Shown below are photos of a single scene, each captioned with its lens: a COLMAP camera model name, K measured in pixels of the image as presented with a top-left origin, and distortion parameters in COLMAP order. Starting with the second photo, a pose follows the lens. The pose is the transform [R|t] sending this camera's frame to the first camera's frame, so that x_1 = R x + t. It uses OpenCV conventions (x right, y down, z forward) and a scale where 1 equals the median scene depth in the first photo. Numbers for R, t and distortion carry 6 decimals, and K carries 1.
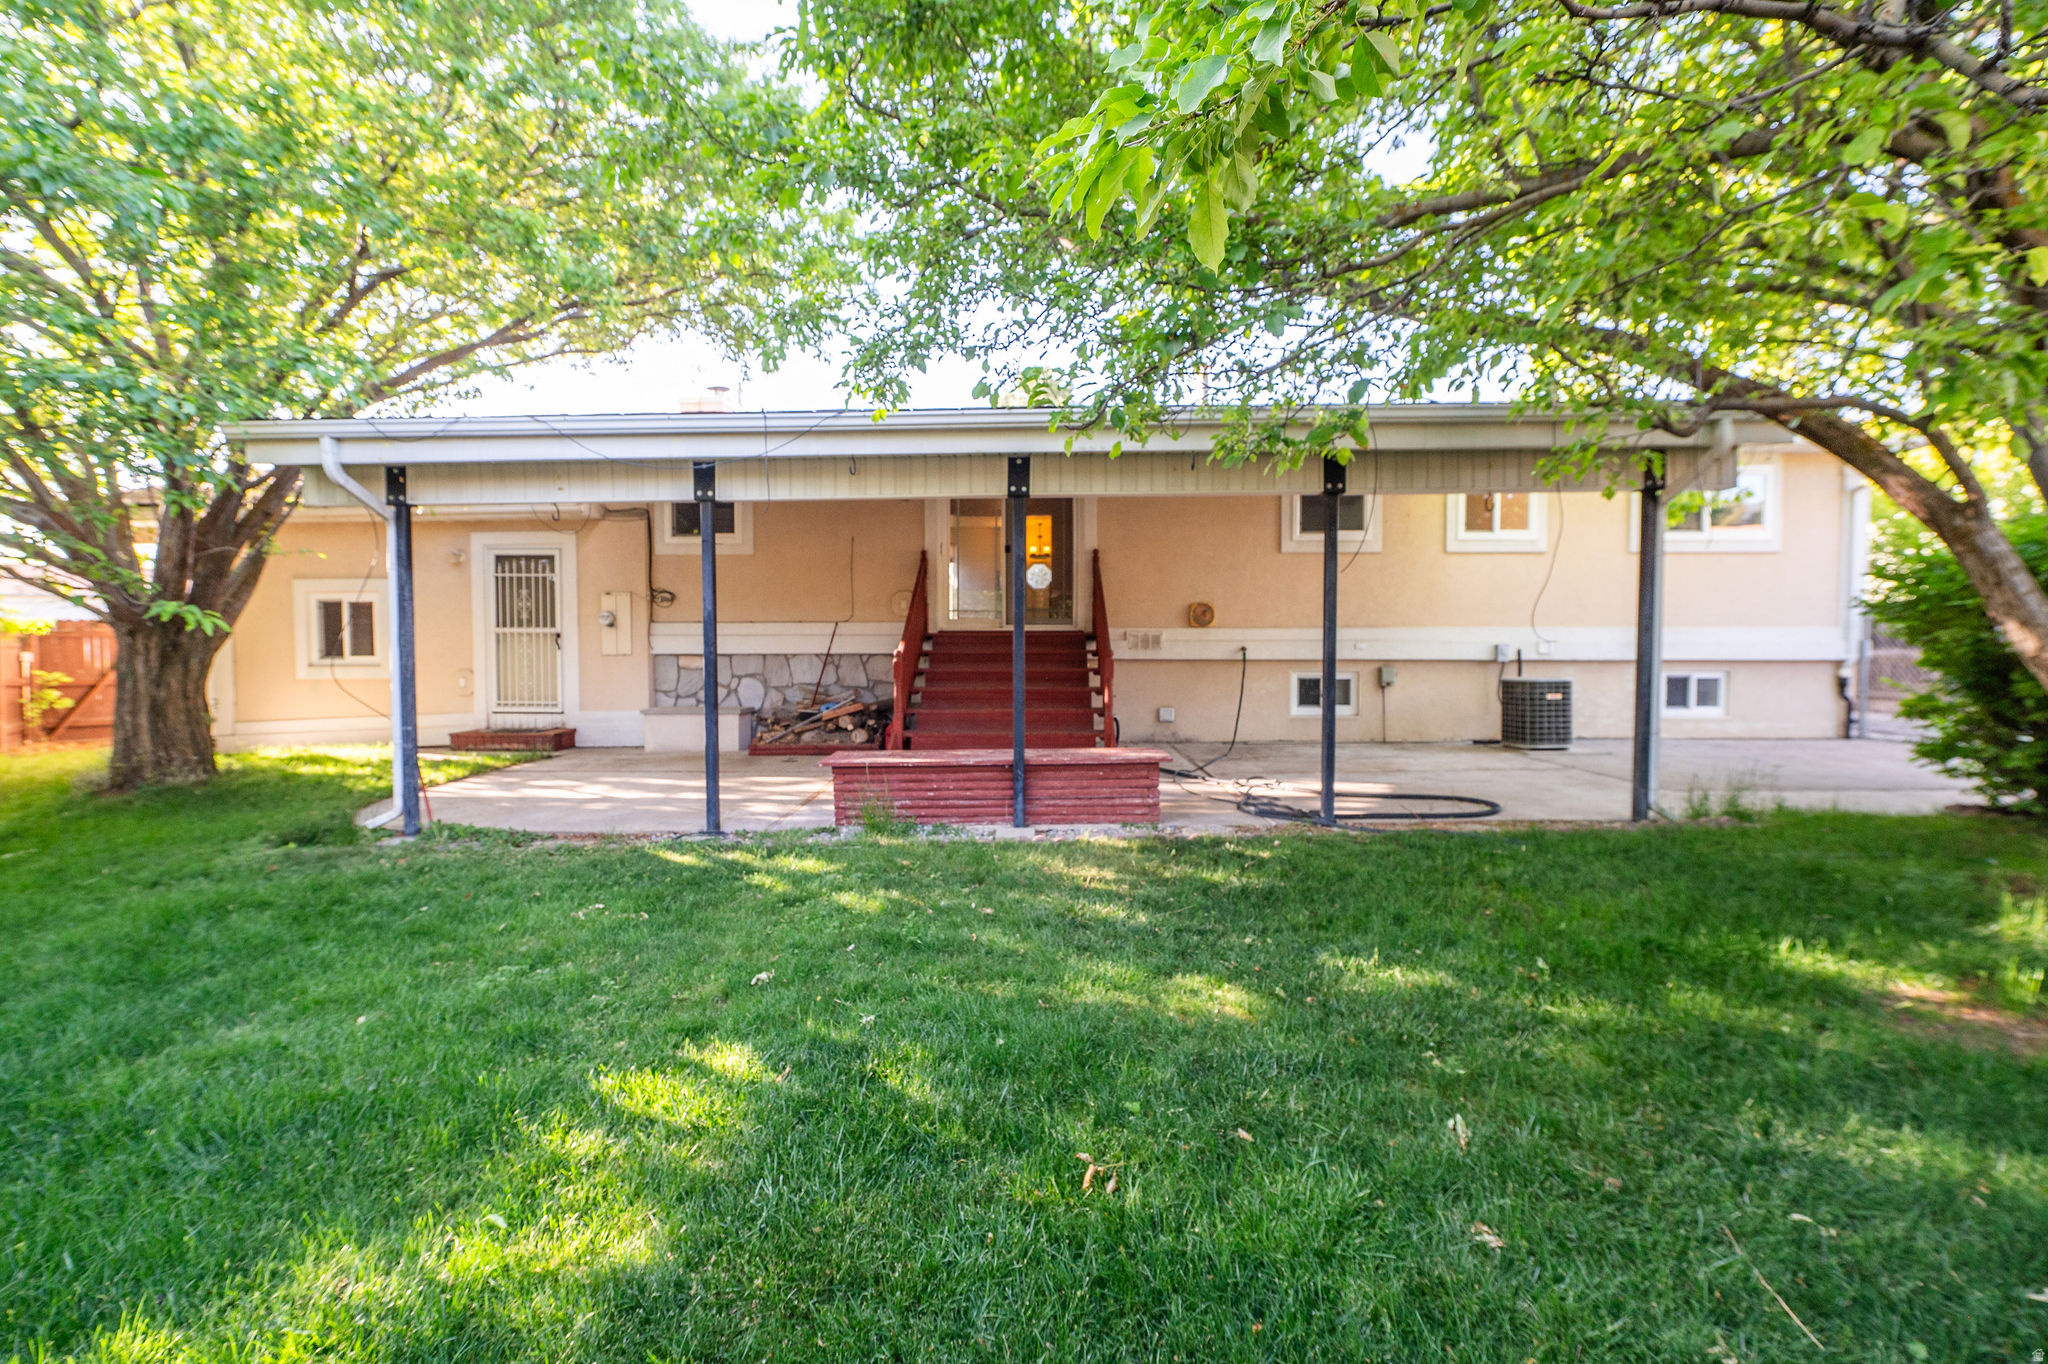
lens RADIAL K [[826.5, 0, 1037.9], [0, 826.5, 678.3], [0, 0, 1]] dist [-0.009664, 0.000201]
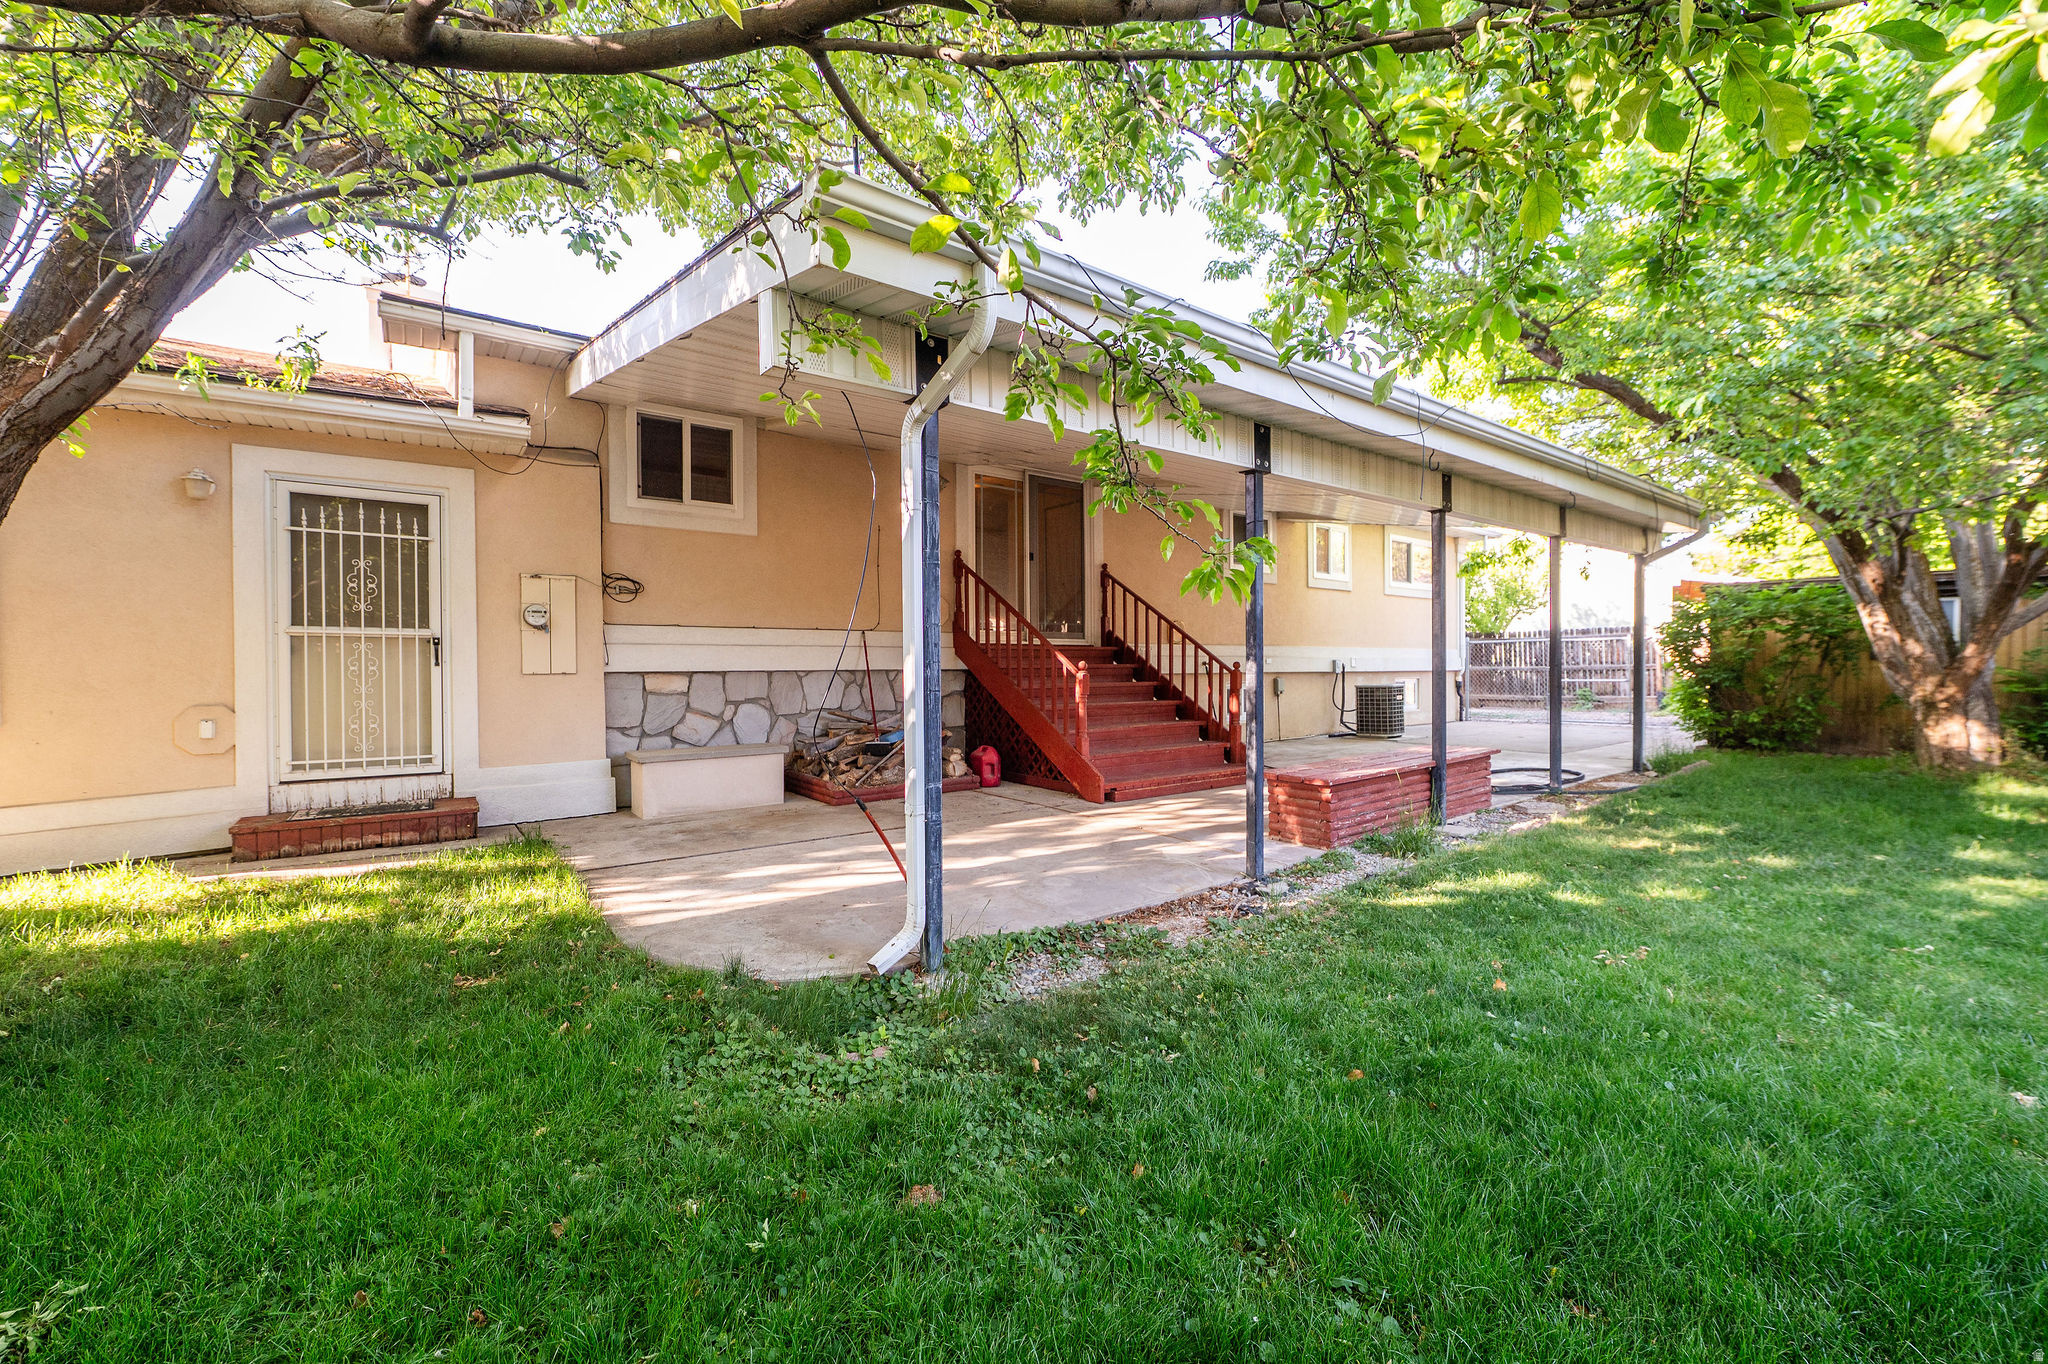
lens RADIAL K [[826.5, 0, 1037.9], [0, 826.5, 678.3], [0, 0, 1]] dist [-0.009664, 0.000201]
pose [[0.780622, -0.011818, 0.624891, -0.613849], [0.027176, 0.999517, -0.015046, -0.005274], [-0.624412, 0.028727, 0.780567, 0.273221]]
